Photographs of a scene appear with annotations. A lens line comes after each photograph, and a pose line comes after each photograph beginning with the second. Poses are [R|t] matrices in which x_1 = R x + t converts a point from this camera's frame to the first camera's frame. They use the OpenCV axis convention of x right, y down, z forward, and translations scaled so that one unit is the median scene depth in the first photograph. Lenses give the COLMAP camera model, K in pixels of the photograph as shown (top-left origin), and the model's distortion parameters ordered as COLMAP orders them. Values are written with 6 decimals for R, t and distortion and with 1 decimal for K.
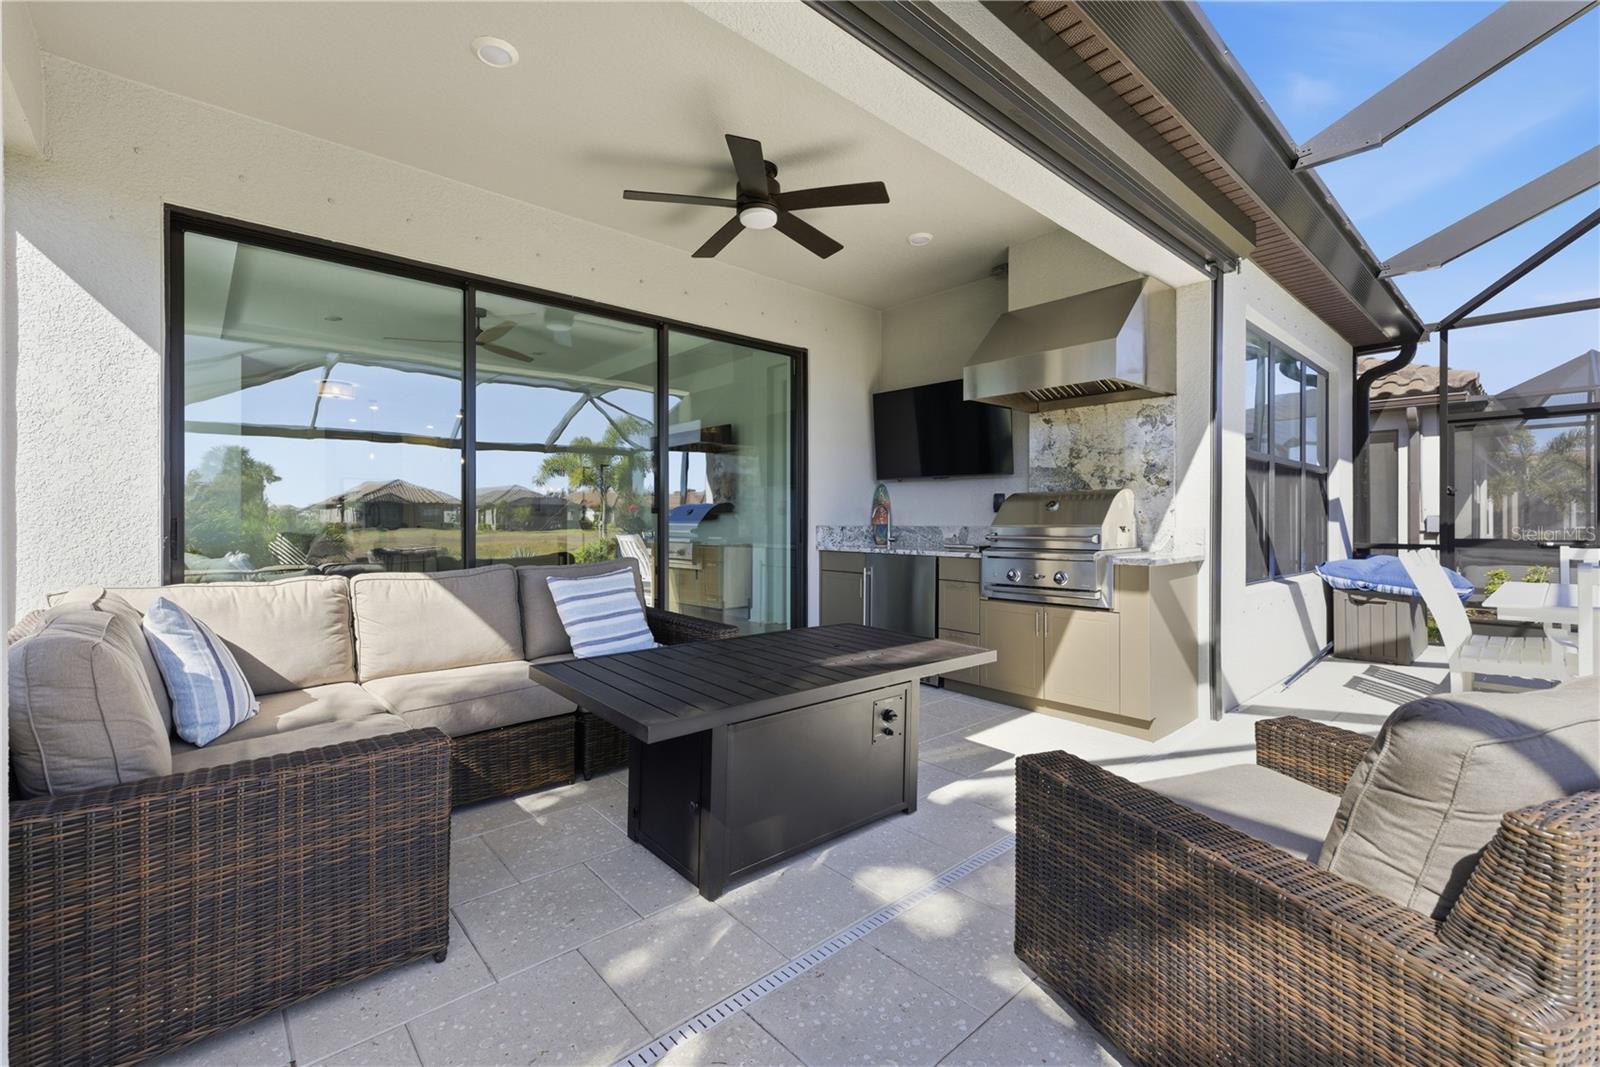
lens RADIAL K [[676.4, 0, 794.6], [0, 676.4, 520.6], [0, 0, 1]] dist [0.002786, 0.000885]
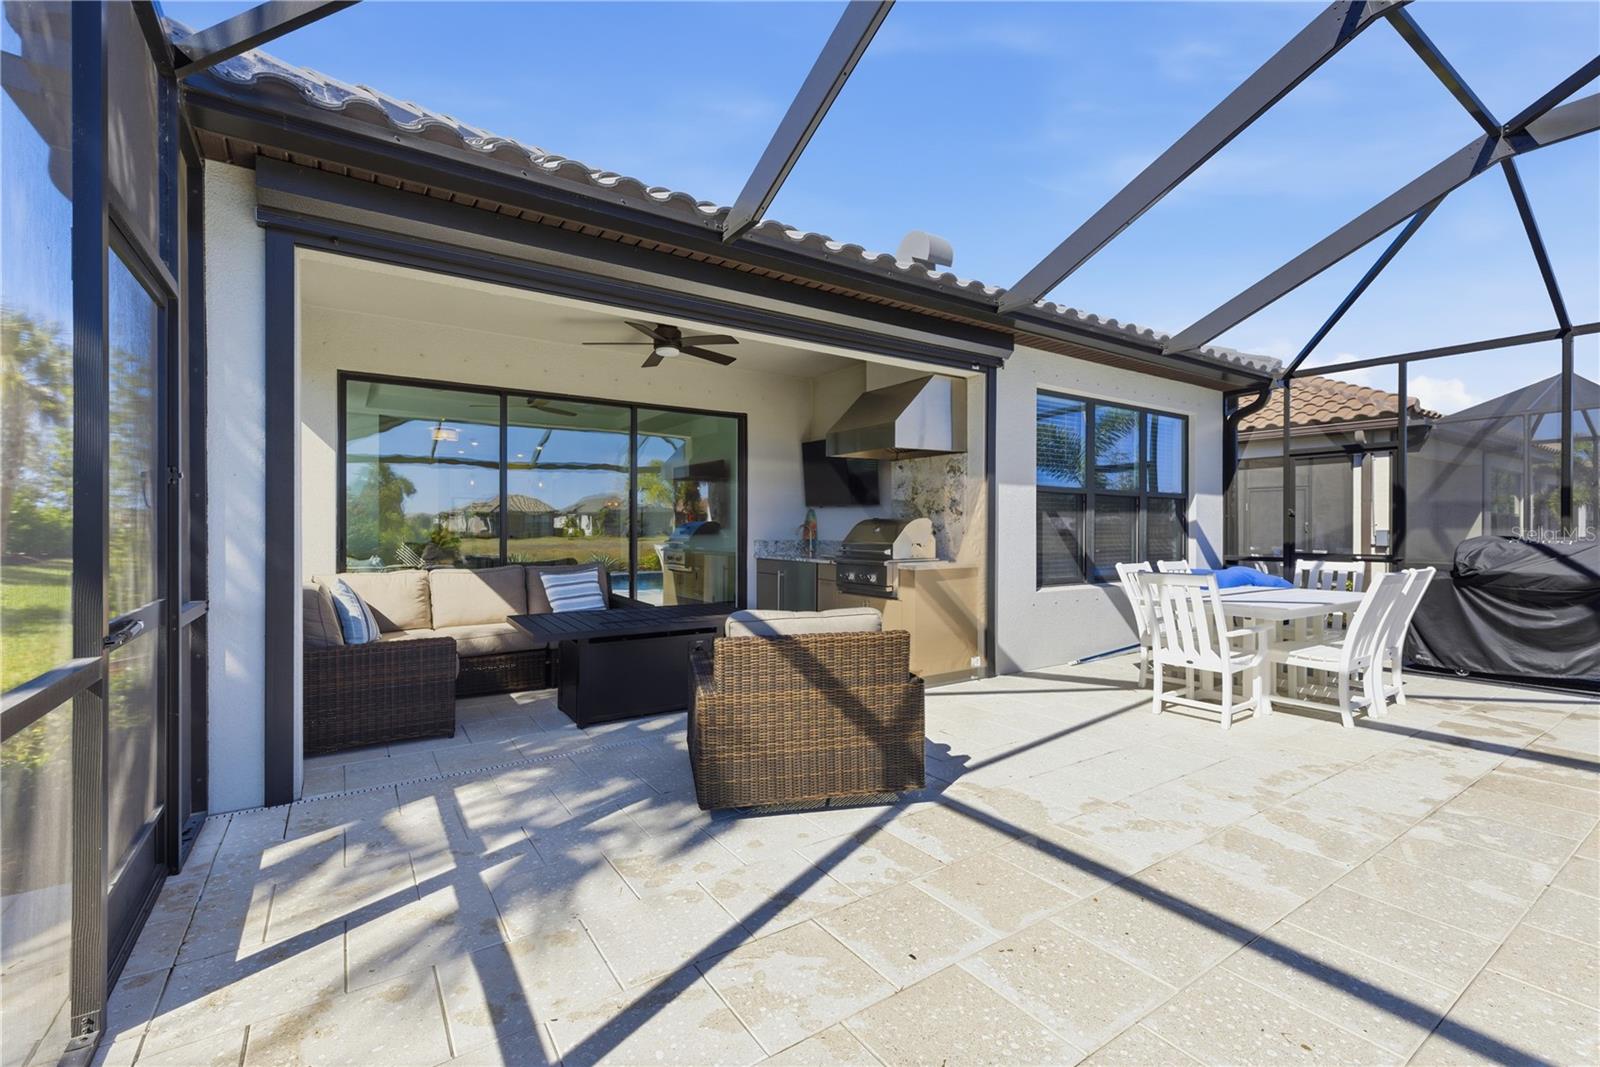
lens RADIAL K [[676.4, 0, 803.5], [0, 676.4, 529.8], [0, 0, 1]] dist [0.002786, 0.000885]
pose [[0.991316, 0.002292, -0.131479, 0.395566], [-0.001859, 0.999992, 0.003415, -0.024261], [0.131486, -0.003141, 0.991313, -0.456966]]
